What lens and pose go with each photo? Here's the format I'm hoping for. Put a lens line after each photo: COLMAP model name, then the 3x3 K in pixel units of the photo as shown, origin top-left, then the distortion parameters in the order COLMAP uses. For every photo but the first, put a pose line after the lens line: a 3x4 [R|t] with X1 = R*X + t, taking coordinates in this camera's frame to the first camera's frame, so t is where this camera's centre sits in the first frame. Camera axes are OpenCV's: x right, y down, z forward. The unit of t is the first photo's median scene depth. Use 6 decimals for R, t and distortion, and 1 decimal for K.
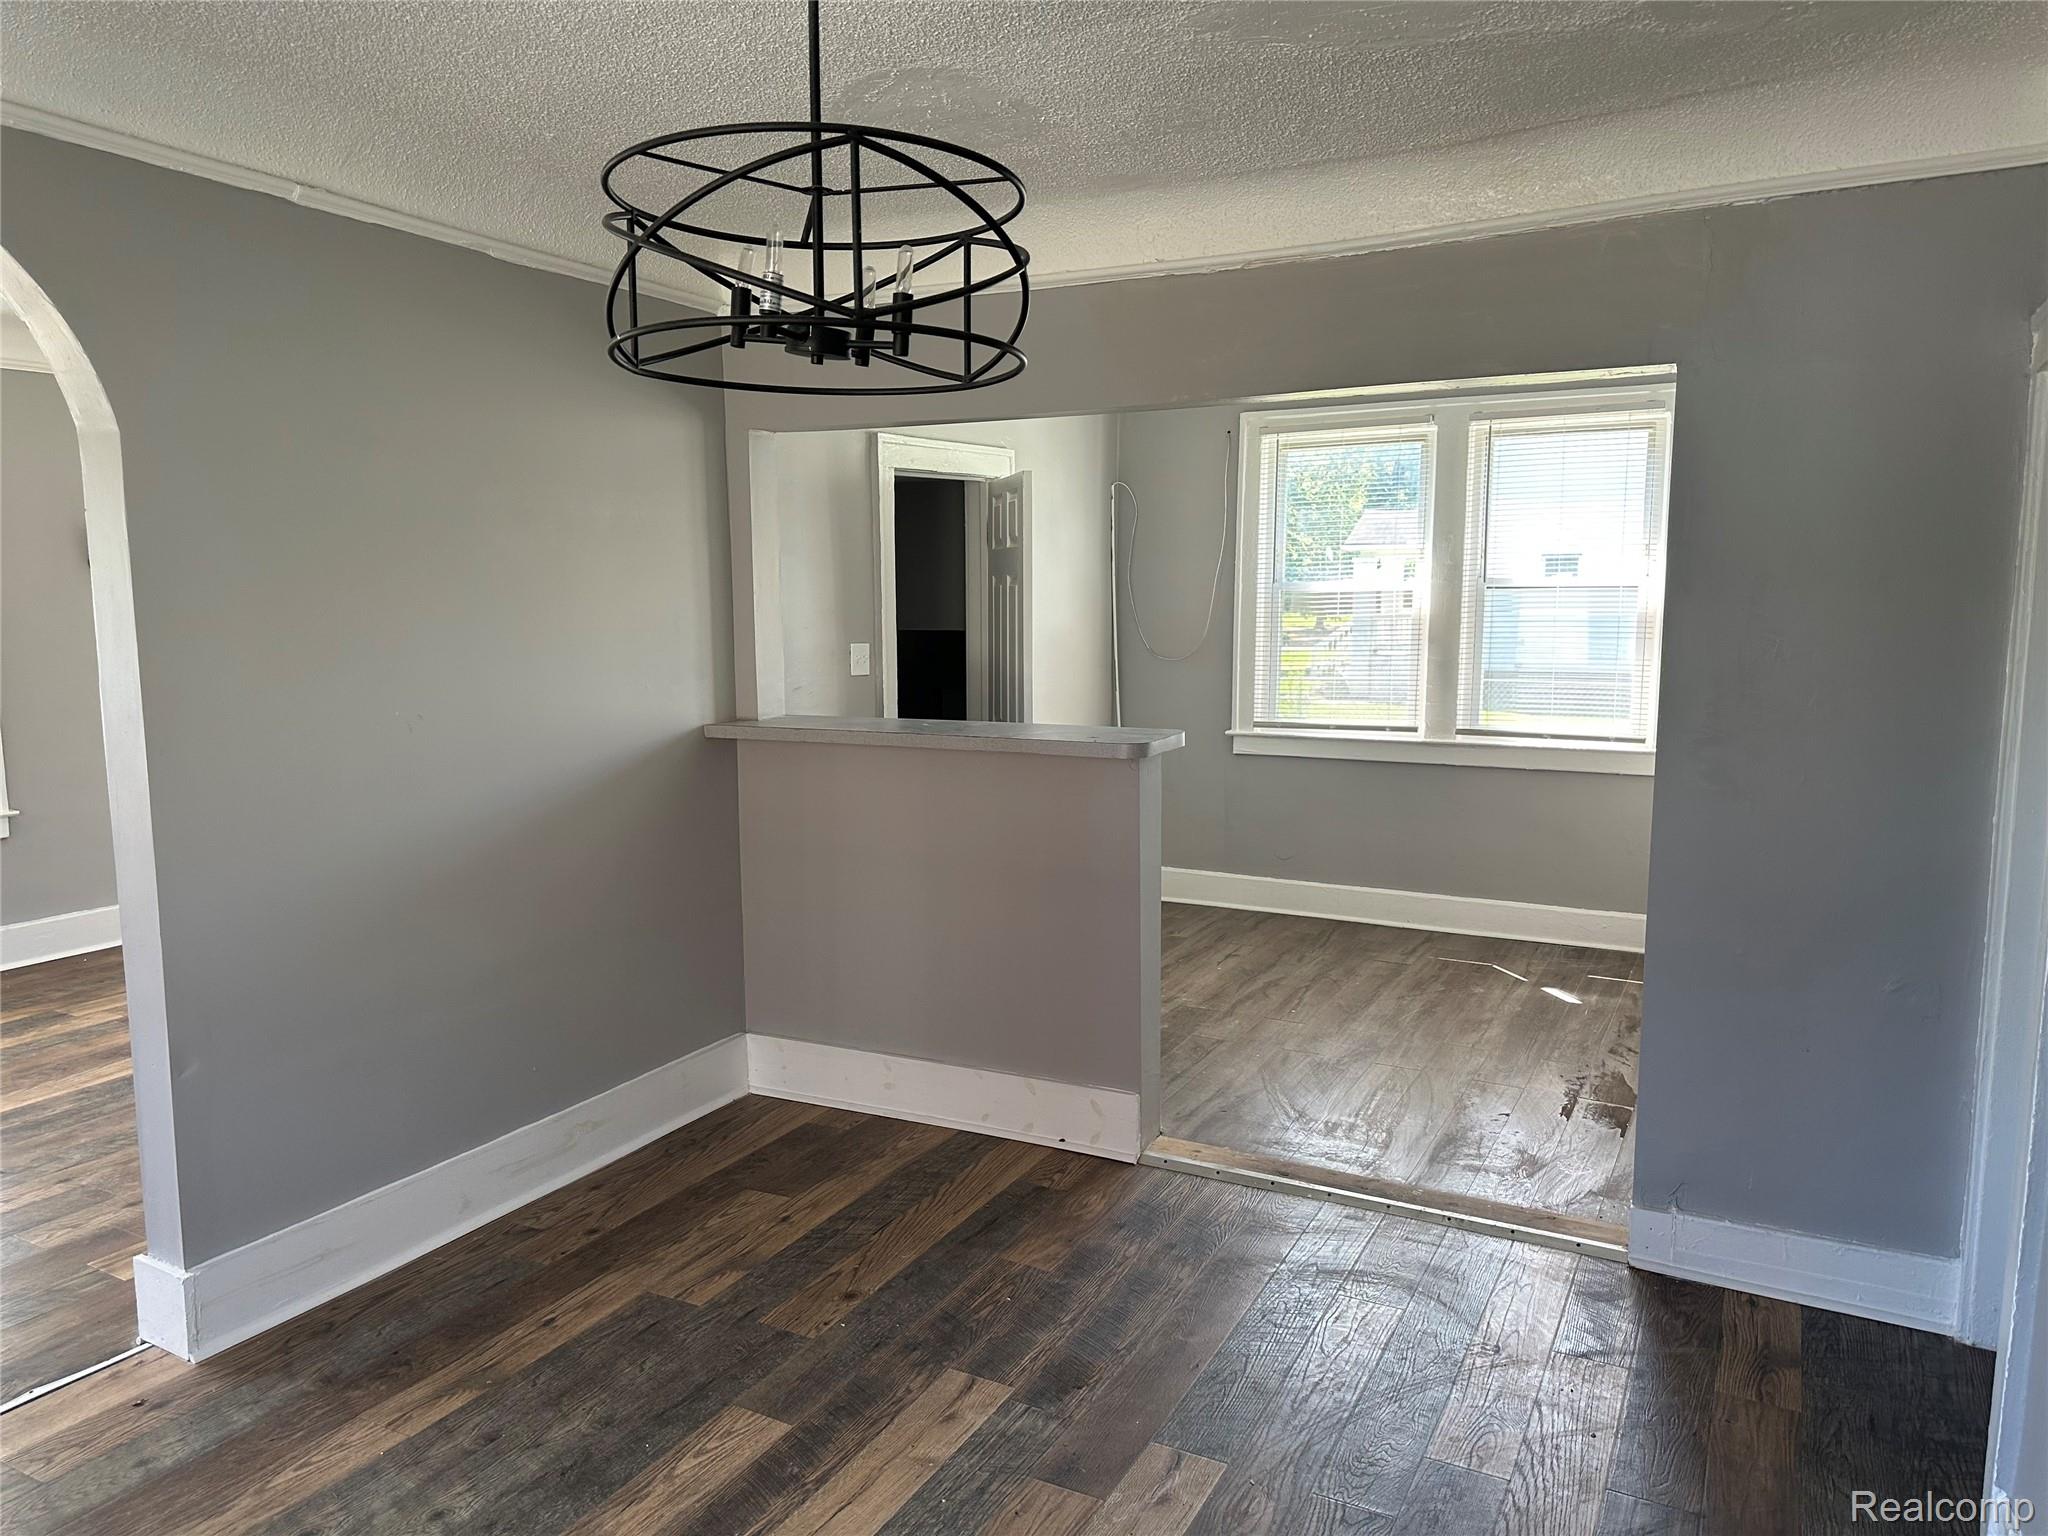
lens RADIAL K [[1436.7, 0, 1013.9], [0, 1436.7, 770.4], [0, 0, 1]] dist [0.104882, -0.130008]
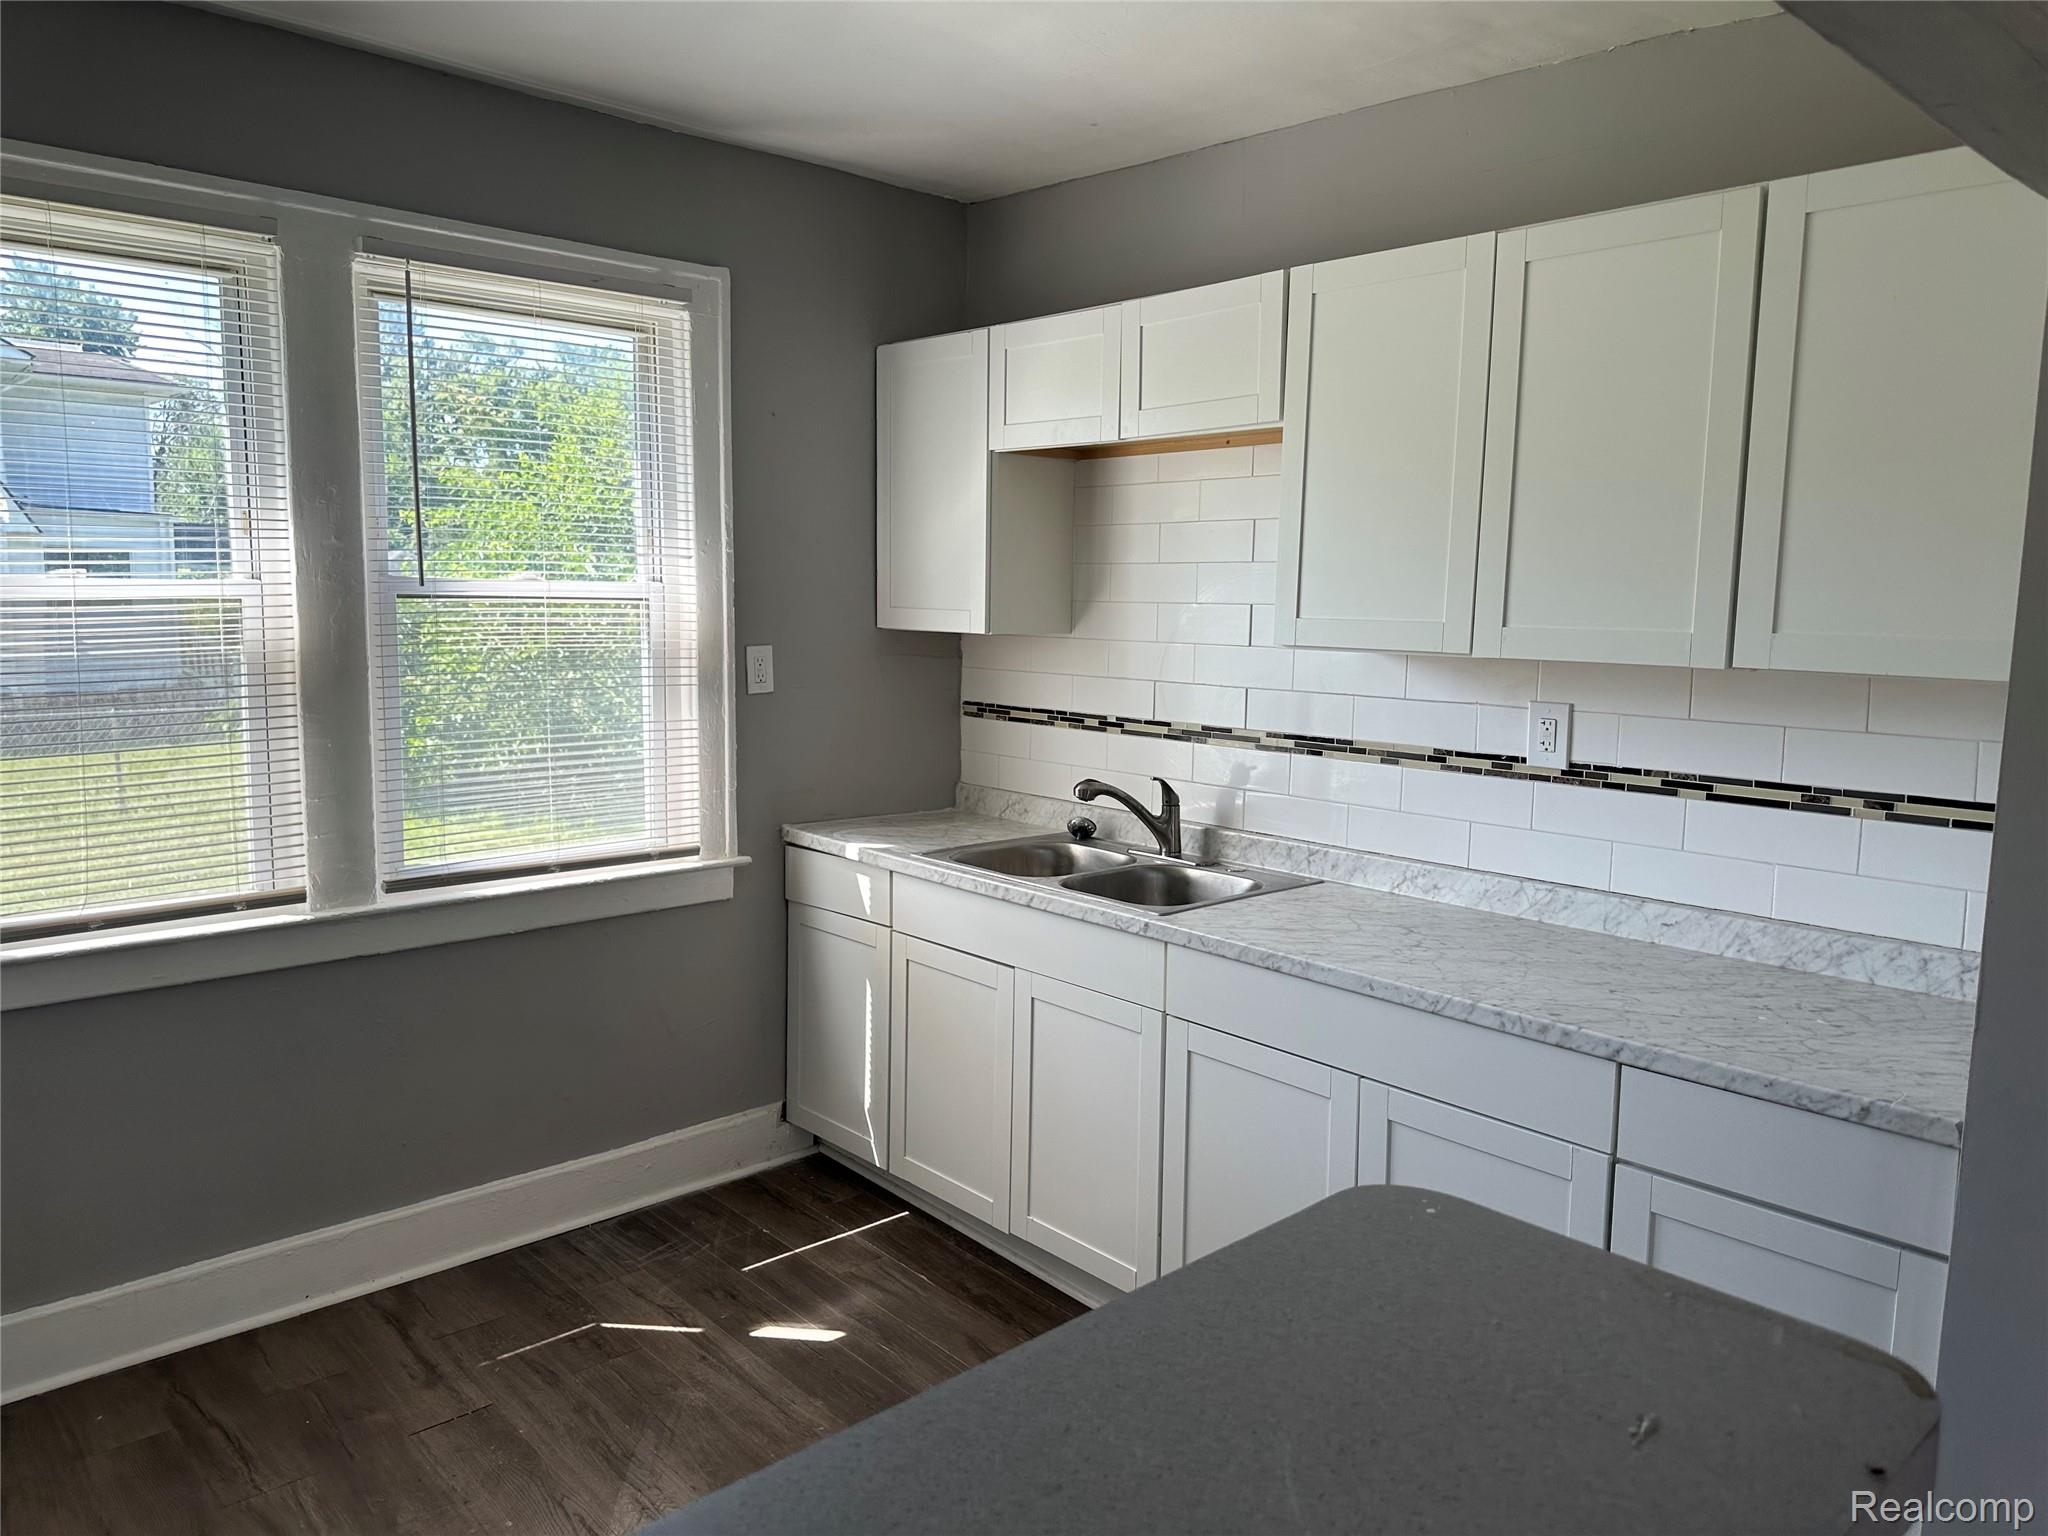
lens RADIAL K [[1458.3, 0, 1025.7], [0, 1458.3, 747.5], [0, 0, 1]] dist [0.109621, -0.140851]
pose [[0.332088, -0.095852, 0.938365, -0.102473], [0.107954, 0.992149, 0.063141, -0.092107], [-0.937050, 0.080332, 0.339829, 0.698083]]
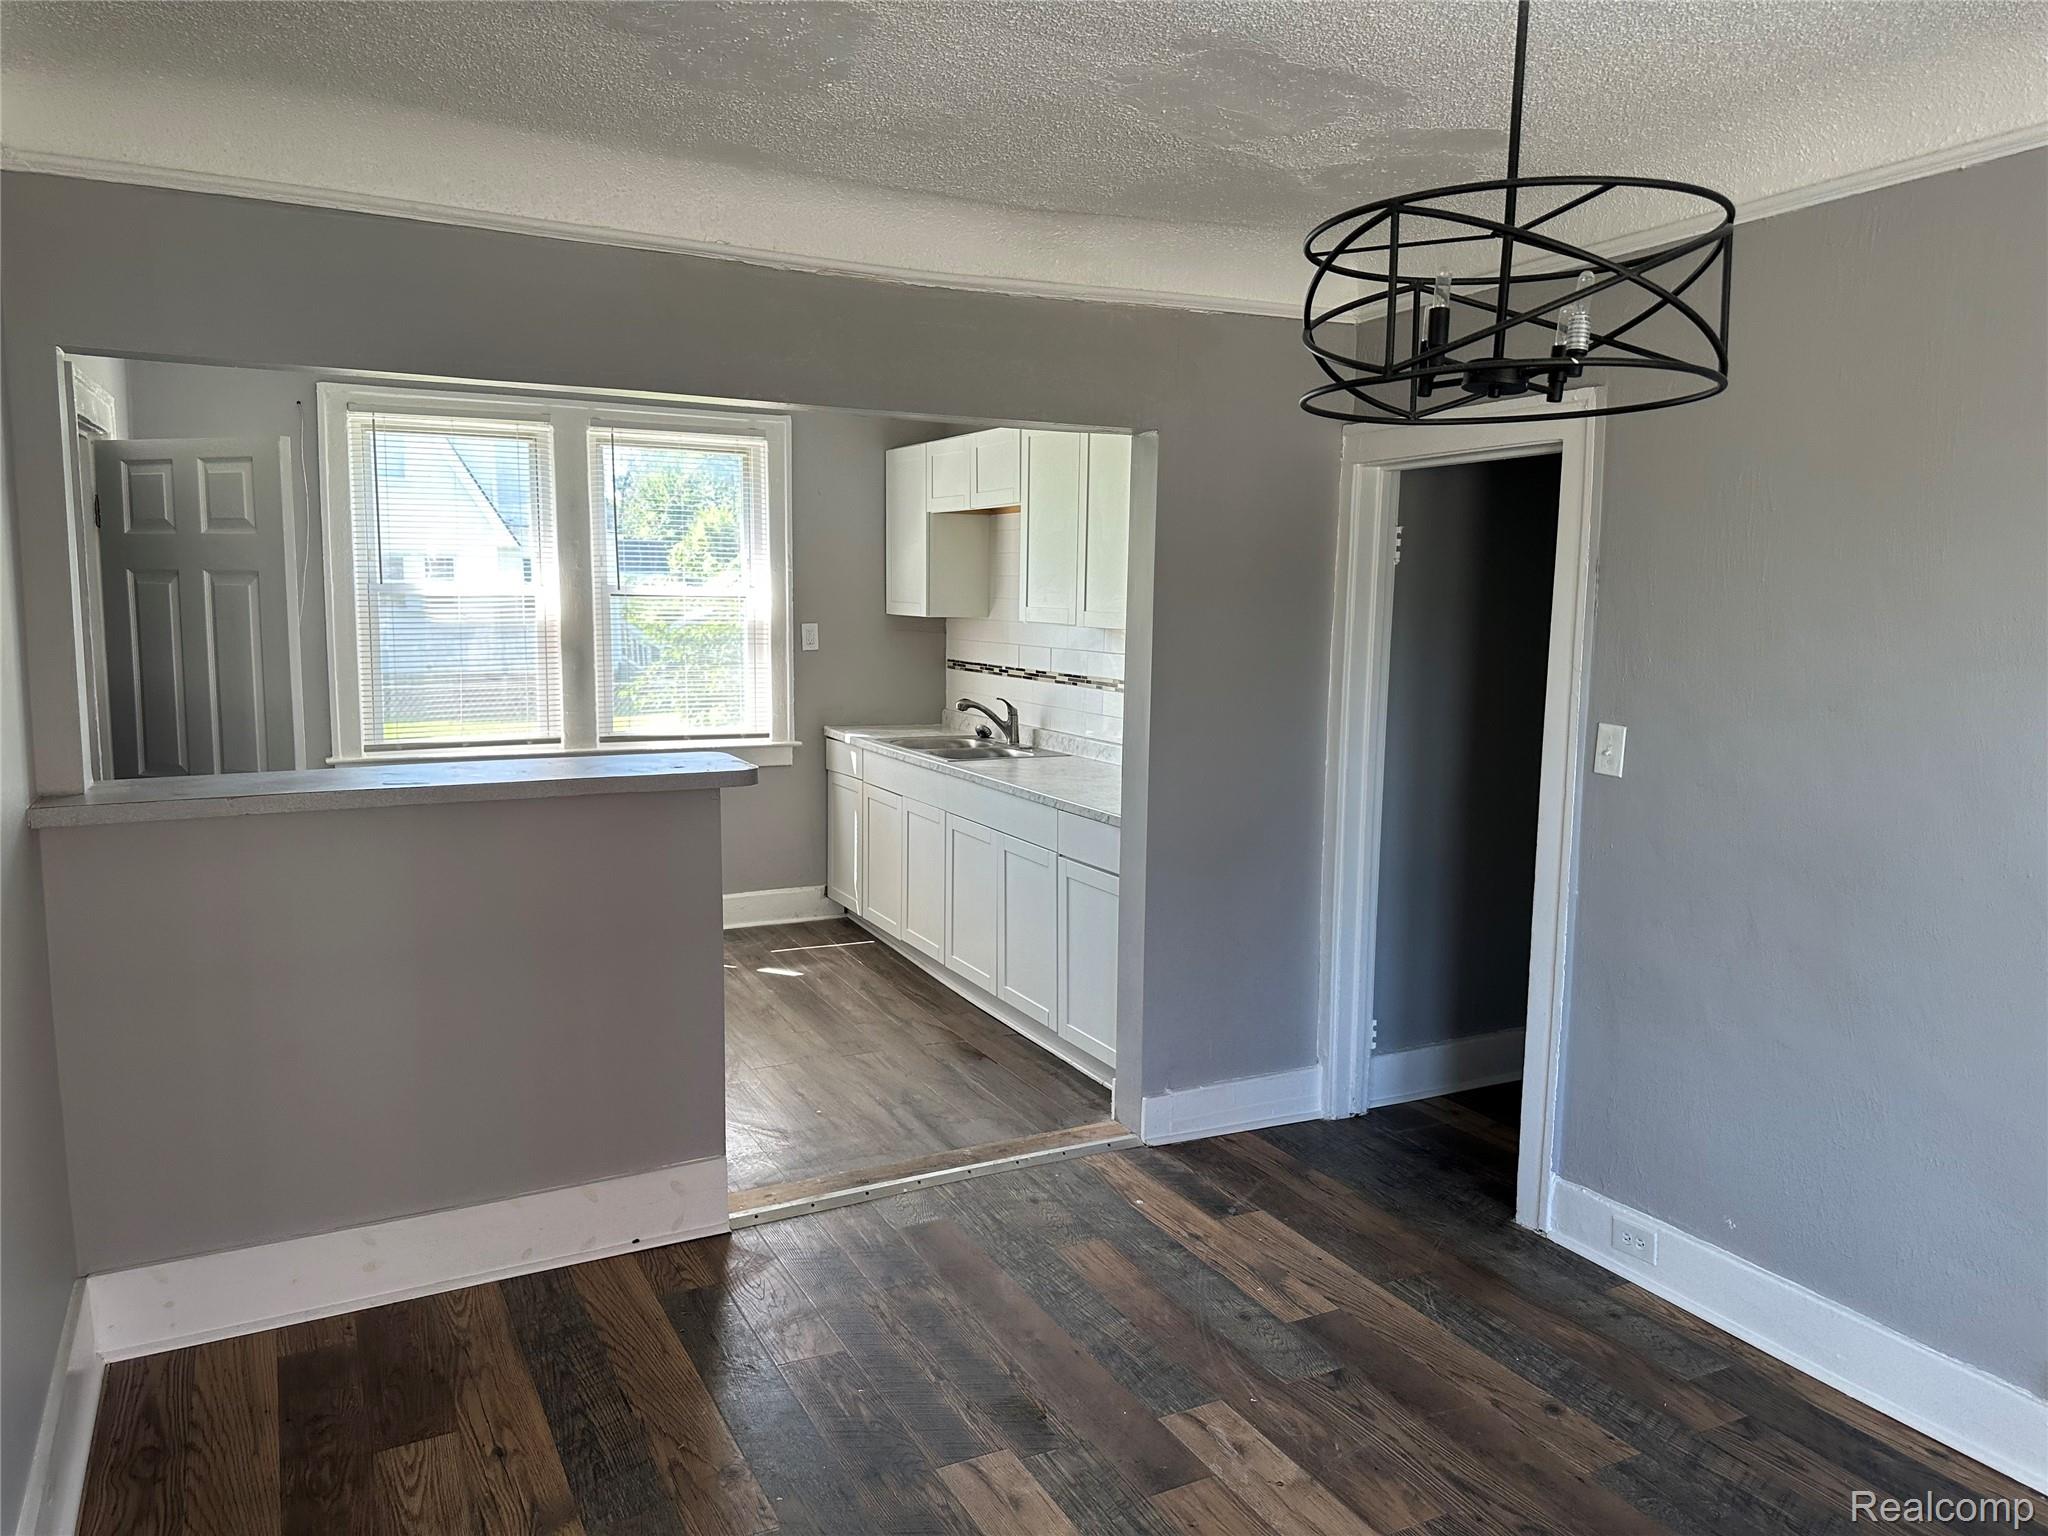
lens RADIAL K [[1436.7, 0, 1013.9], [0, 1436.7, 770.4], [0, 0, 1]] dist [0.104882, -0.130008]
pose [[0.573011, -0.094287, 0.814106, -0.382442], [0.092726, 0.994440, 0.049907, -0.032649], [-0.814285, 0.046892, 0.578568, 0.223566]]
